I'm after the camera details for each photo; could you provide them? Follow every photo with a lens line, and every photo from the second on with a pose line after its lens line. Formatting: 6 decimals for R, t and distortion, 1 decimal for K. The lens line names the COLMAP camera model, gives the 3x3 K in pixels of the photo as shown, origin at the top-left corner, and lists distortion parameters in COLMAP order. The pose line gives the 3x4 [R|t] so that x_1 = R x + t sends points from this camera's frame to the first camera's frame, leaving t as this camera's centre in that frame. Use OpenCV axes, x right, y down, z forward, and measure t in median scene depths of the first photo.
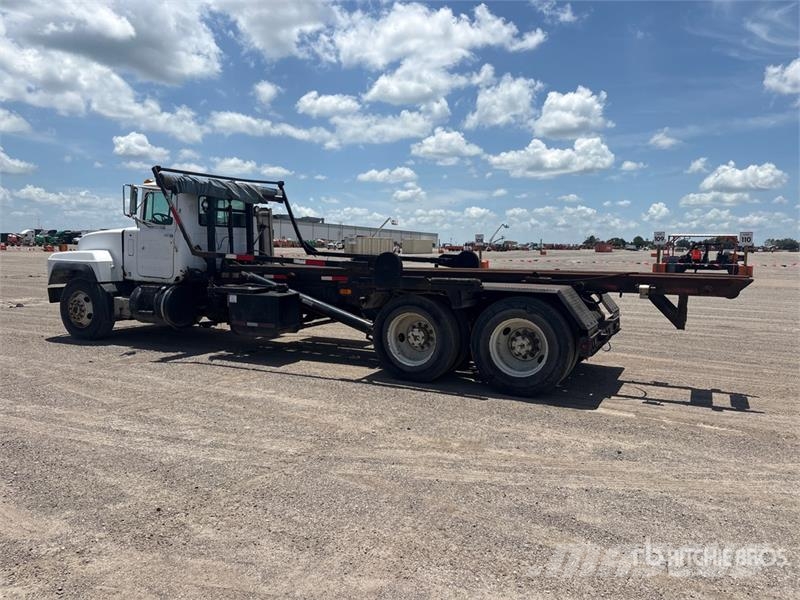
lens RADIAL K [[613.3, 0, 400.2], [0, 613.3, 294.8], [0, 0, 1]] dist [0.012160, 0.001975]
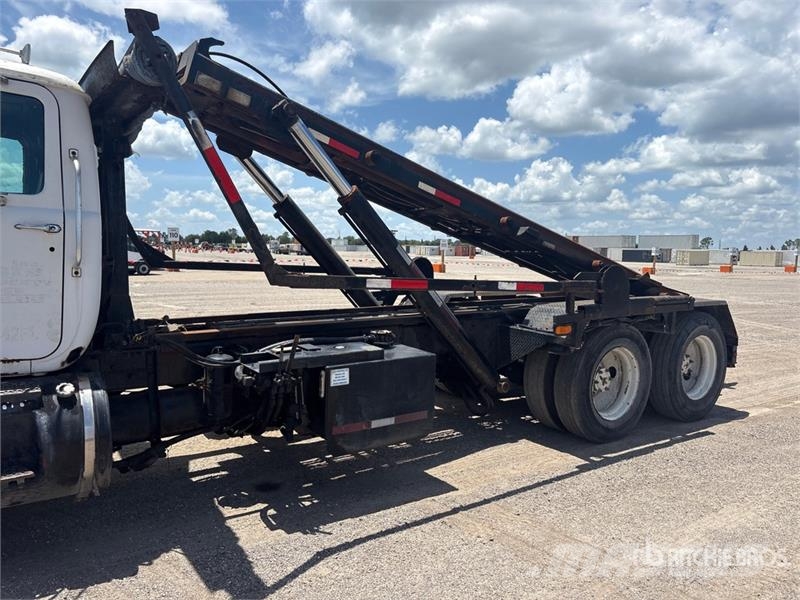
lens RADIAL K [[613.3, 0, 400.2], [0, 613.3, 294.8], [0, 0, 1]] dist [0.012160, 0.001975]
pose [[0.466155, -0.070378, 0.881900, -0.628475], [0.057911, 0.997120, 0.048962, -0.071135], [-0.882806, 0.028247, 0.468888, 0.738213]]
